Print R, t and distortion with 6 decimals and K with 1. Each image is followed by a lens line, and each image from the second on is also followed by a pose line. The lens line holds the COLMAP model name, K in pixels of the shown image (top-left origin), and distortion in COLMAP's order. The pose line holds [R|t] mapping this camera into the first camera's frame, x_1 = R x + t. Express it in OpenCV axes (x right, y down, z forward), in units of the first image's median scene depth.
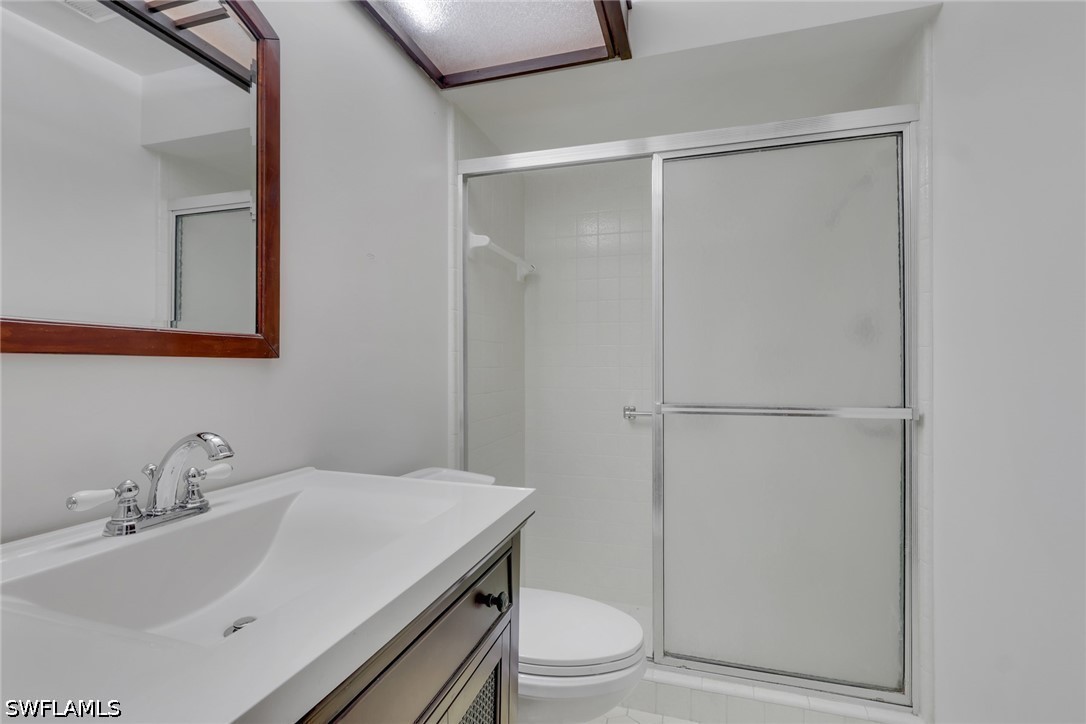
lens RADIAL K [[522.4, 0, 534.3], [0, 522.4, 370.3], [0, 0, 1]] dist [-0.000682, 0.000821]
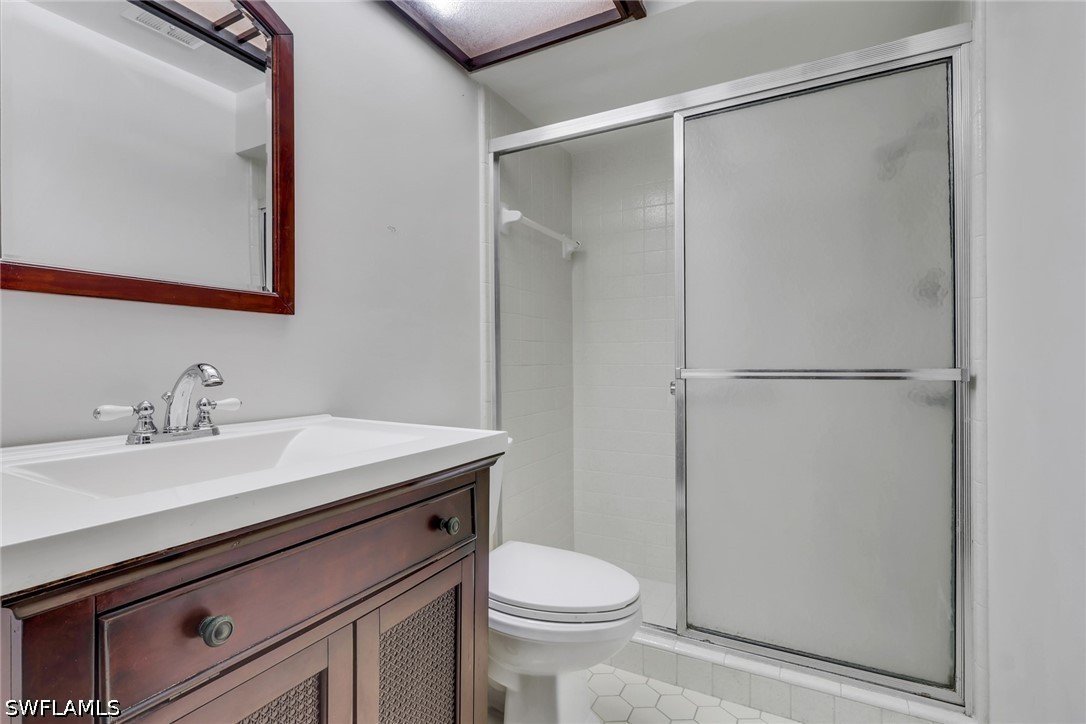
lens RADIAL K [[522.4, 0, 534.3], [0, 522.4, 370.3], [0, 0, 1]] dist [-0.000682, 0.000821]
pose [[0.980348, -0.000863, -0.197273, 0.182240], [0.001771, 0.999989, 0.004427, 0.068354], [0.197267, -0.004690, 0.980339, -0.010741]]
